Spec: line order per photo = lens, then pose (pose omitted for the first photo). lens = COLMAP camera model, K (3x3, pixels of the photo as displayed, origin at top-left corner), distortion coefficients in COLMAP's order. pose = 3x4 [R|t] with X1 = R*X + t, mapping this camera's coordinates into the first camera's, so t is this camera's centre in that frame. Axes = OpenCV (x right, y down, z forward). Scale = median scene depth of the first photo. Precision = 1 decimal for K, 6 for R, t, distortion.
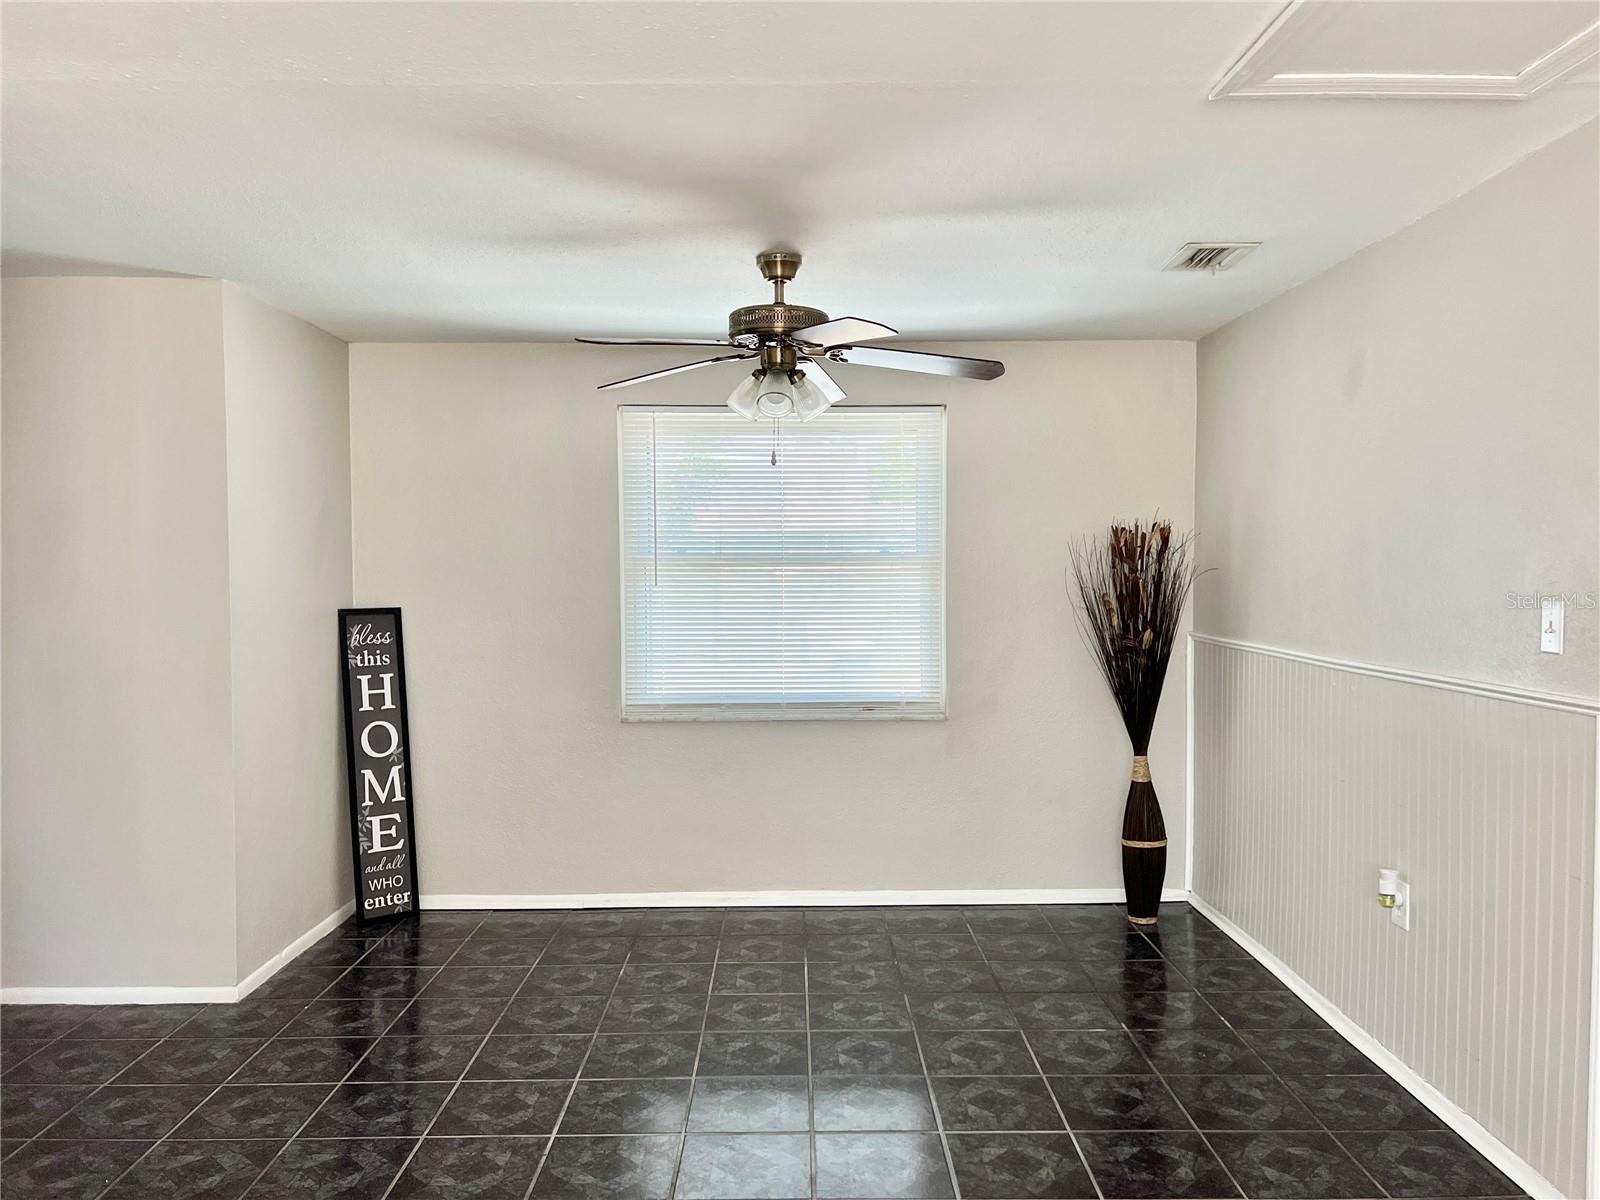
lens RADIAL K [[1204.1, 0, 806.7], [0, 1204.1, 612.2], [0, 0, 1]] dist [0.089159, -0.130485]
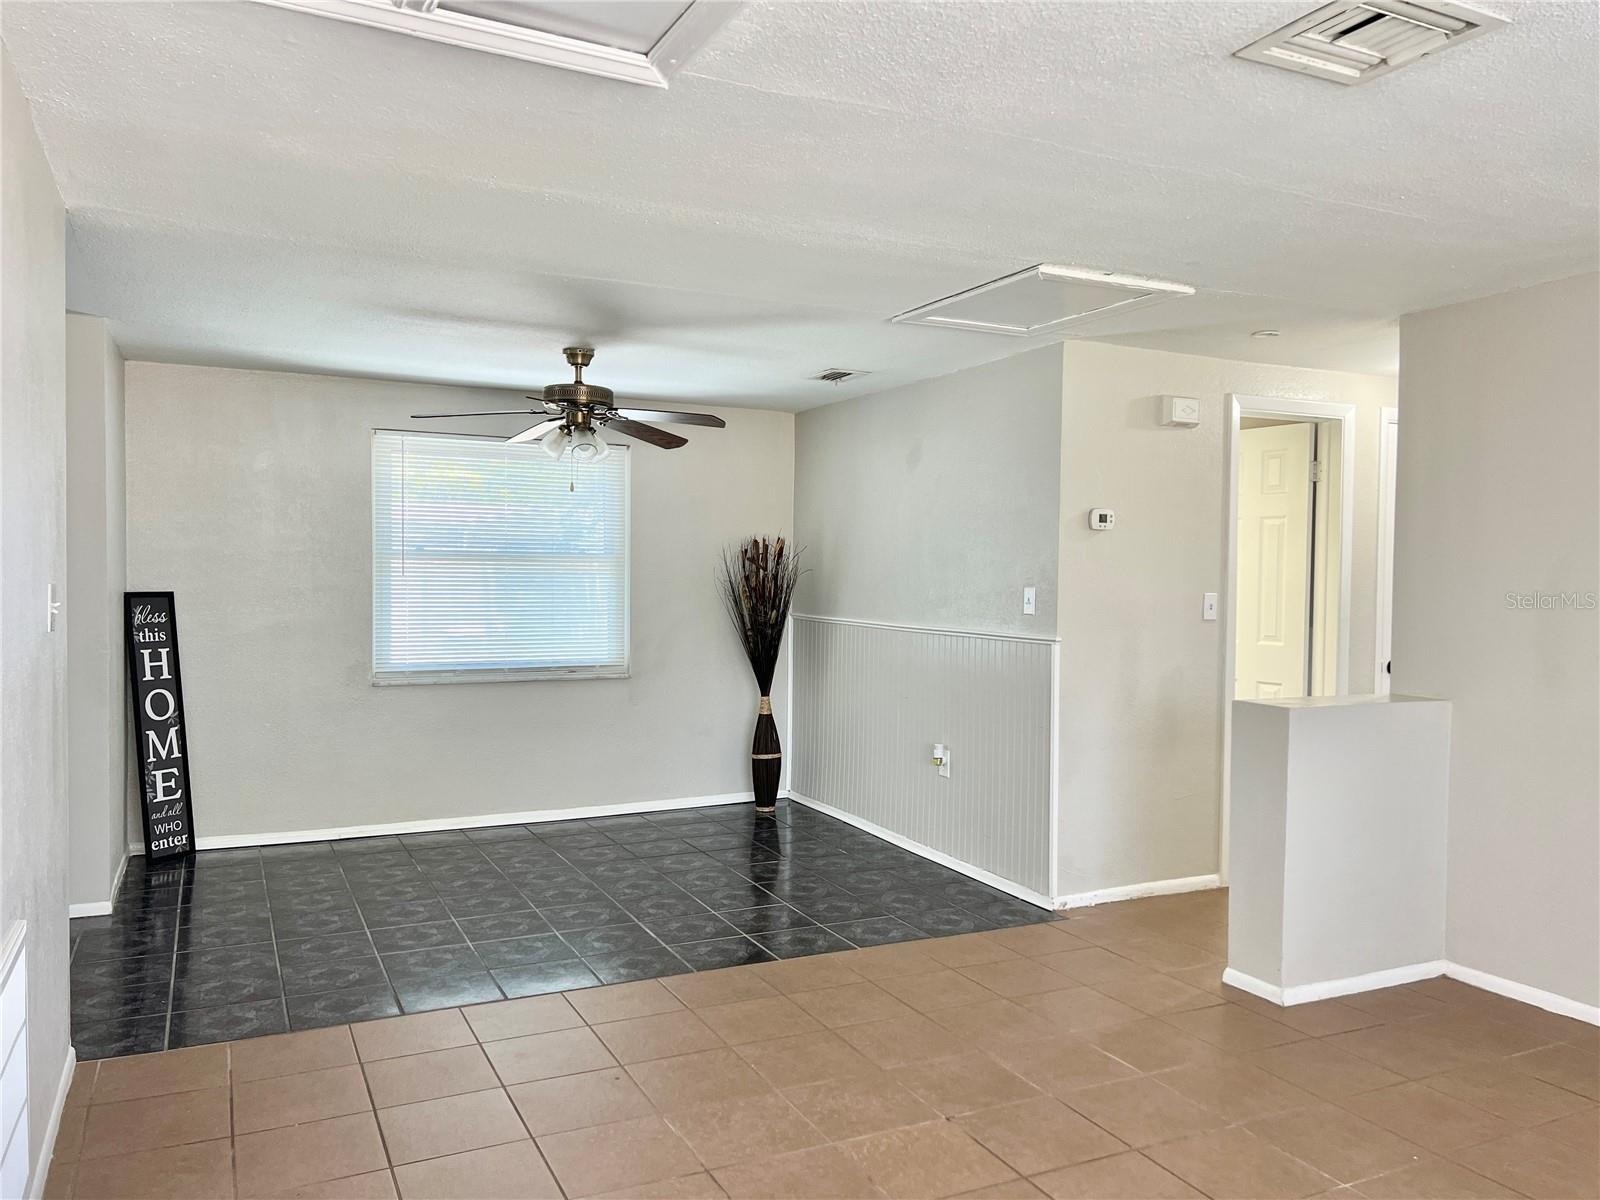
lens RADIAL K [[1192.0, 0, 802.5], [0, 1192.0, 605.8], [0, 0, 1]] dist [0.113684, -0.163264]
pose [[0.903483, 0.002347, 0.428618, -0.295564], [0.000751, 0.999975, -0.007058, 0.018813], [-0.428623, 0.006698, 0.903458, -0.312586]]
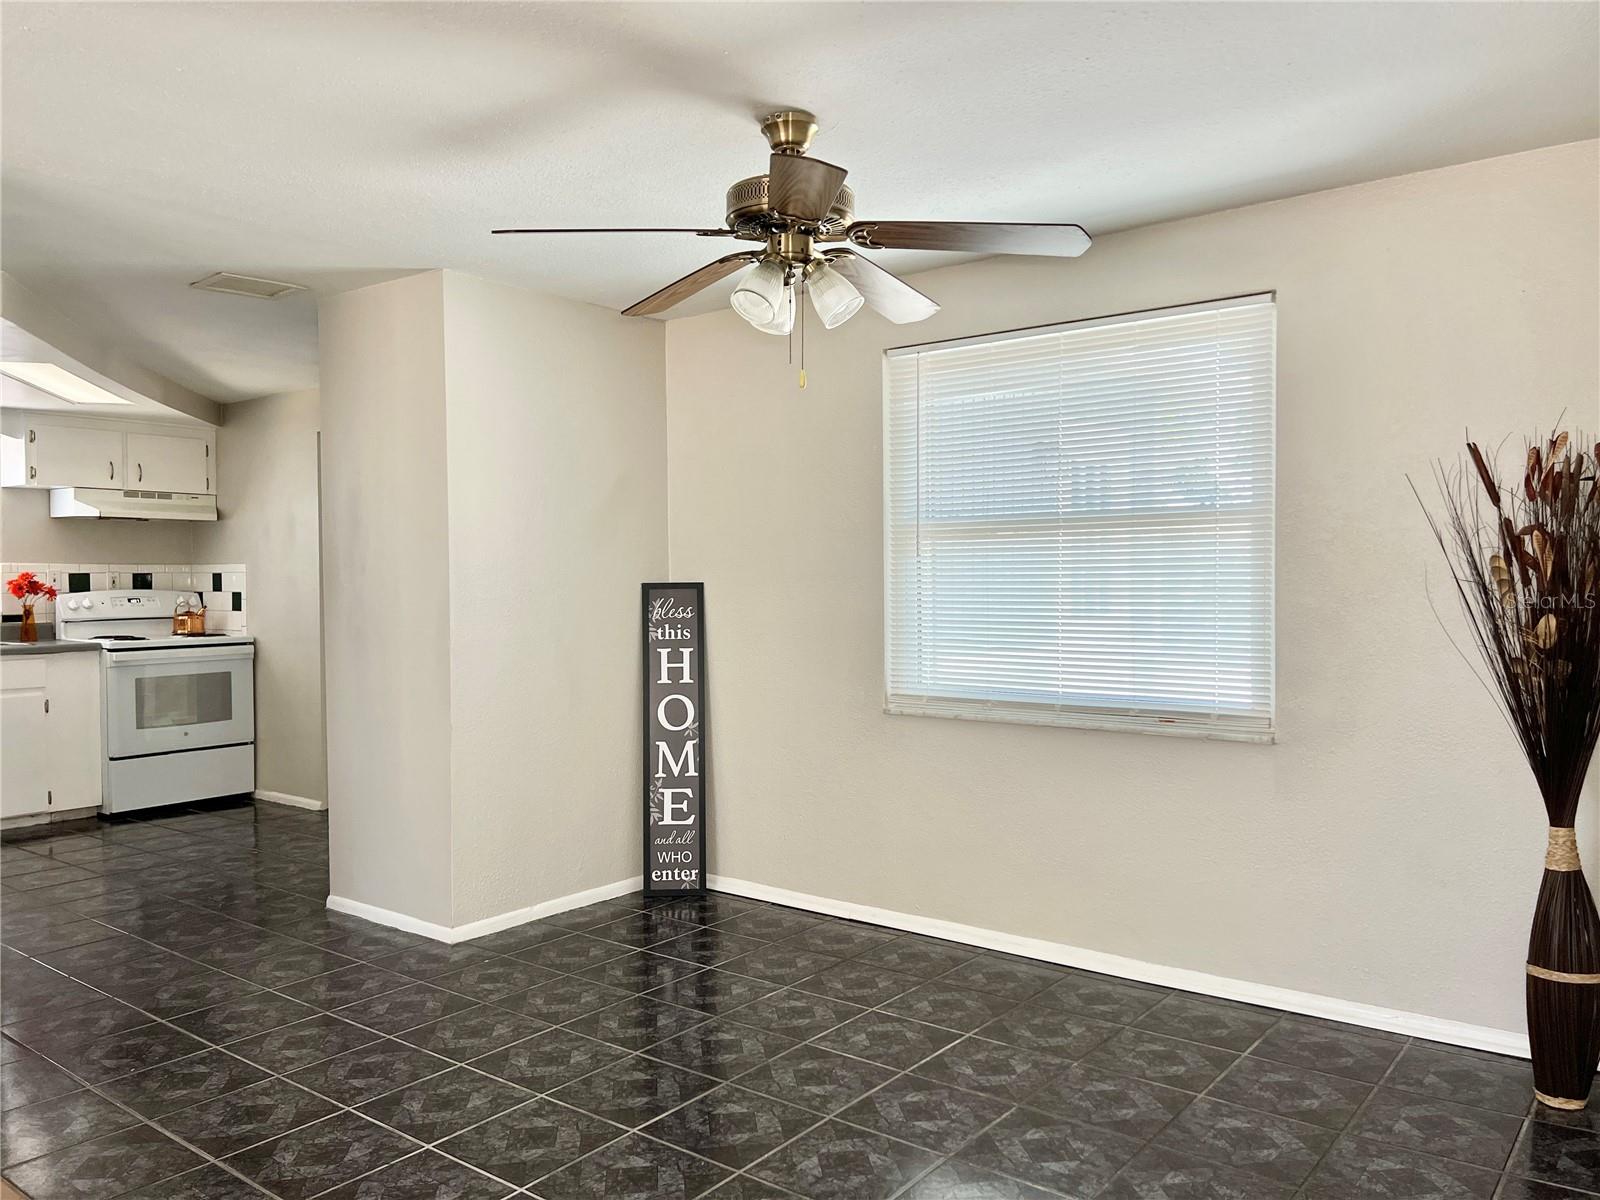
lens RADIAL K [[1204.1, 0, 806.7], [0, 1204.1, 612.2], [0, 0, 1]] dist [0.089159, -0.130485]
pose [[0.779863, 0.015913, -0.625748, 0.356600], [-0.017345, 0.999842, 0.003810, 0.015793], [0.625710, 0.007883, 0.780016, 0.291480]]
